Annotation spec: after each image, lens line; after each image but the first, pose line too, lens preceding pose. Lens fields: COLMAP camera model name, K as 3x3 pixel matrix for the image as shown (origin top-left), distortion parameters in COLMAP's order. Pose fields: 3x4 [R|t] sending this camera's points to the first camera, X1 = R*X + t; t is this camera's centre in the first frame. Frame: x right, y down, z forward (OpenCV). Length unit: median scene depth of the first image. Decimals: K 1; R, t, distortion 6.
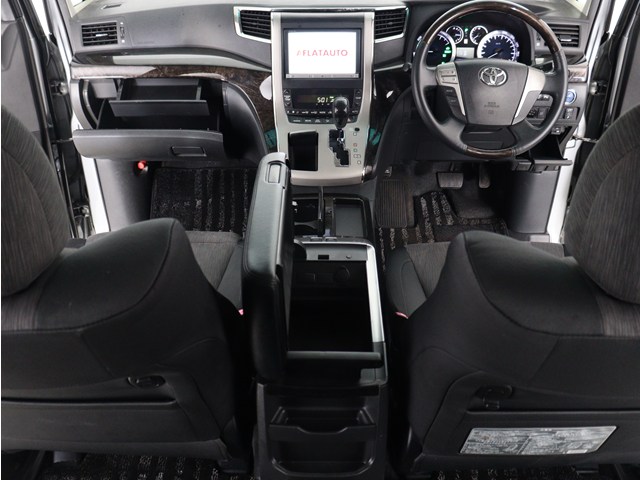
lens RADIAL K [[608.2, 0, 320.0], [0, 608.2, 240.0], [0, 0, 1]] dist [-0.175942, 0.166780]
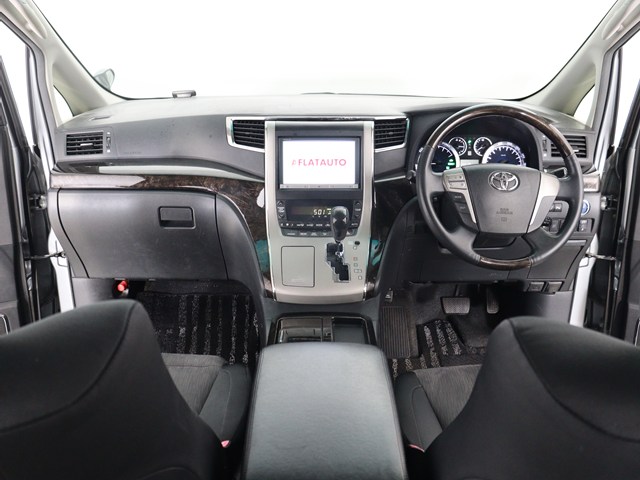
lens RADIAL K [[608.2, 0, 320.0], [0, 608.2, 240.0], [0, 0, 1]] dist [-0.175942, 0.166780]
pose [[0.999892, 0.002909, 0.014393, -0.007784], [0.000674, 0.970062, -0.242855, 0.034665], [-0.014669, 0.242839, 0.969956, 0.105093]]
